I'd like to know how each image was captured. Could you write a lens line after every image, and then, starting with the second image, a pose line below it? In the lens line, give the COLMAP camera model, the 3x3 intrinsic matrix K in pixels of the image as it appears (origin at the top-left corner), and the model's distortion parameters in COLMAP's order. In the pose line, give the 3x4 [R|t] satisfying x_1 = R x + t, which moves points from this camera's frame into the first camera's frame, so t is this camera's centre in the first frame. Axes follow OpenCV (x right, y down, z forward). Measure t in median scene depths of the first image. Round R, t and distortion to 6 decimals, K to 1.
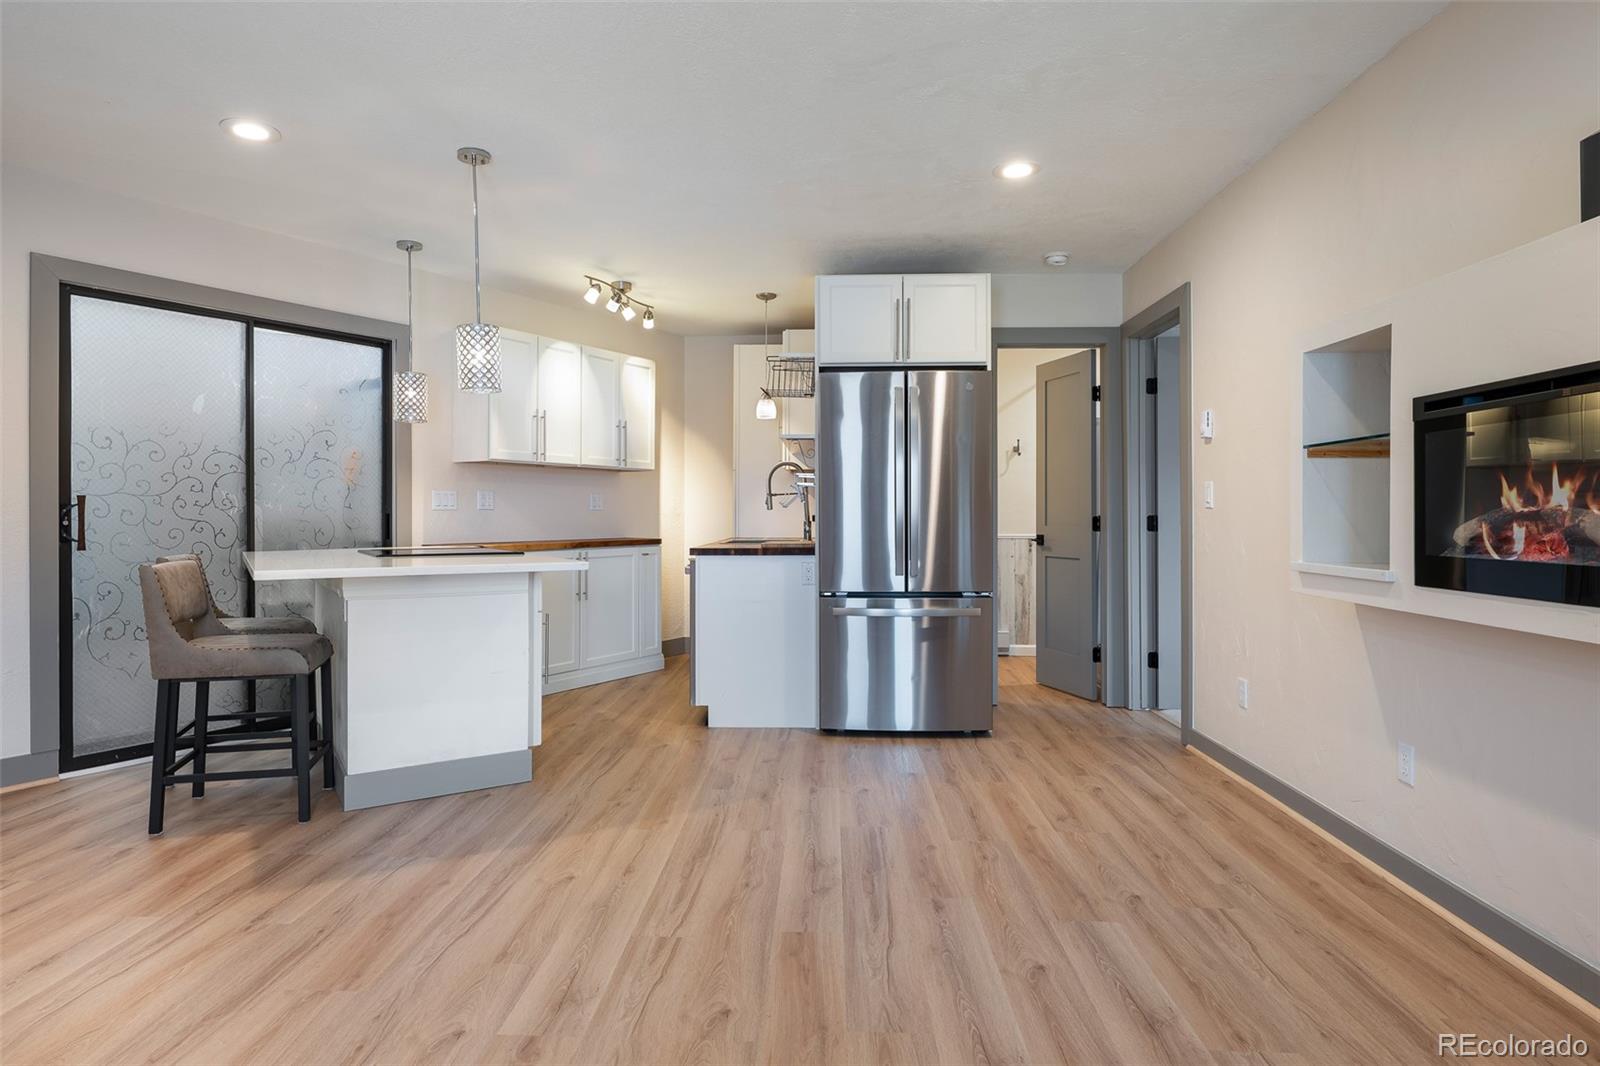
lens RADIAL K [[912.0, 0, 809.0], [0, 912.0, 509.4], [0, 0, 1]] dist [0.004493, -0.001962]
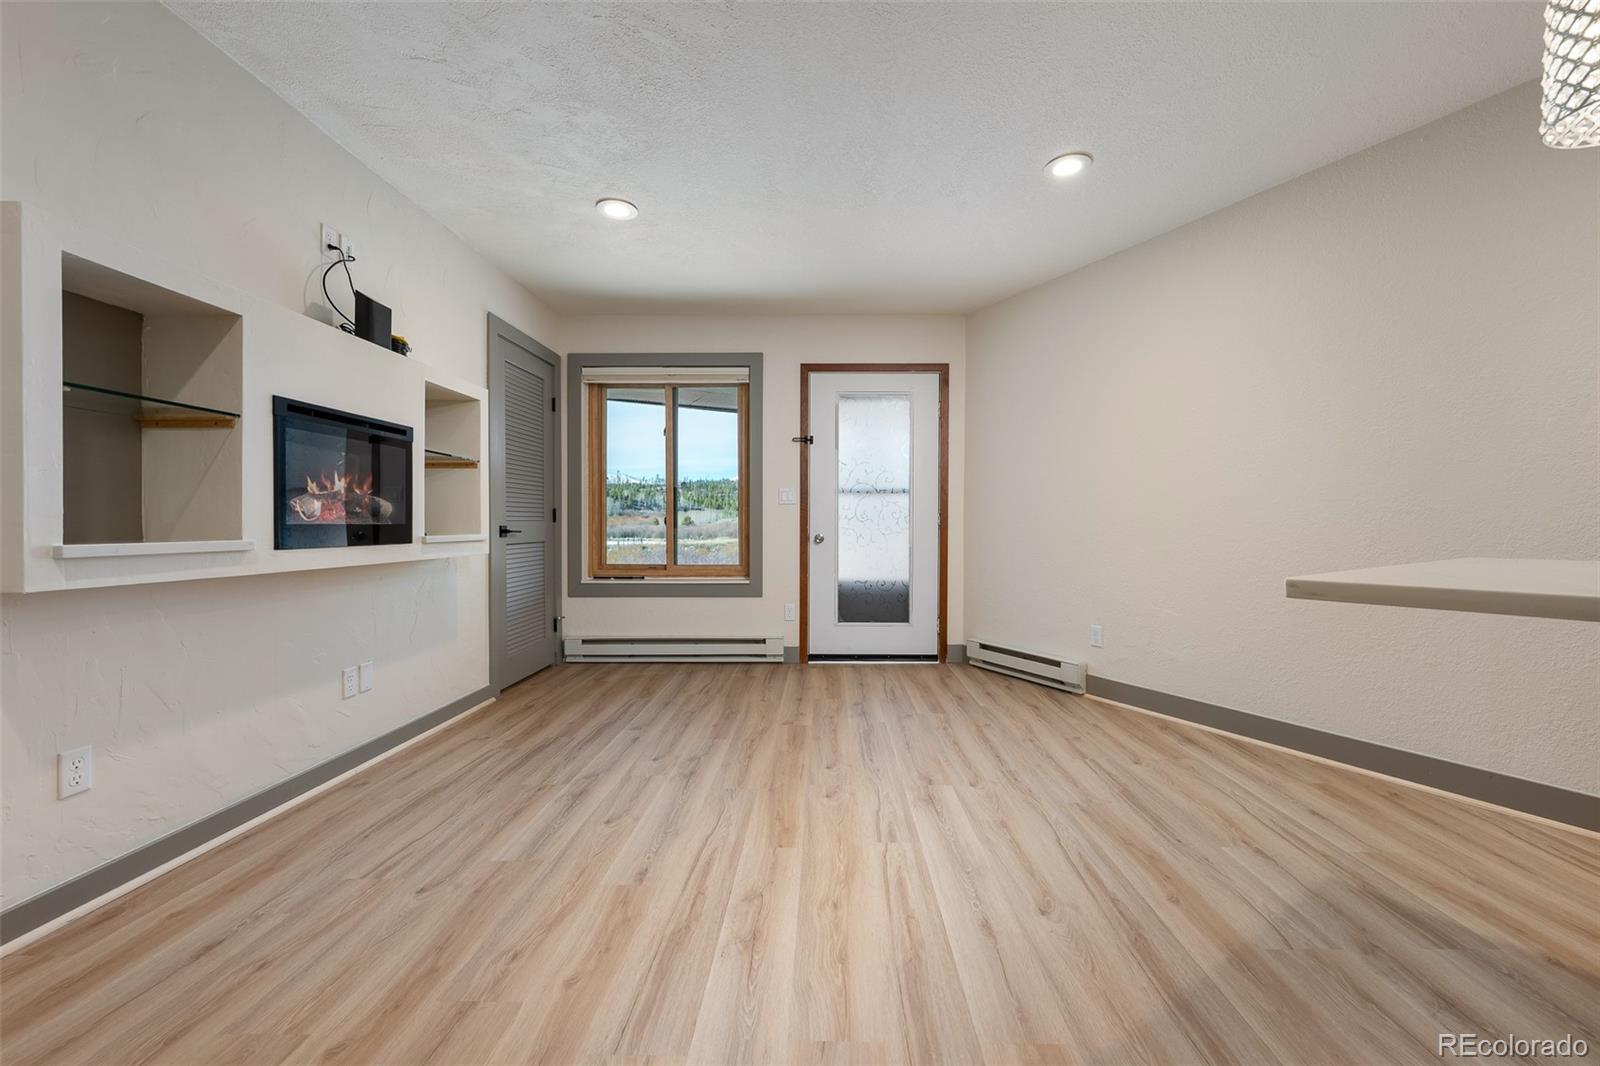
lens RADIAL K [[654.7, 0, 822.4], [0, 654.7, 530.5], [0, 0, 1]] dist [0.001203, -0.000735]
pose [[-0.999848, -0.001675, -0.017331, -0.029473], [-0.001714, 0.999996, 0.002195, 0.031424], [0.017328, 0.002224, -0.999847, 1.101286]]
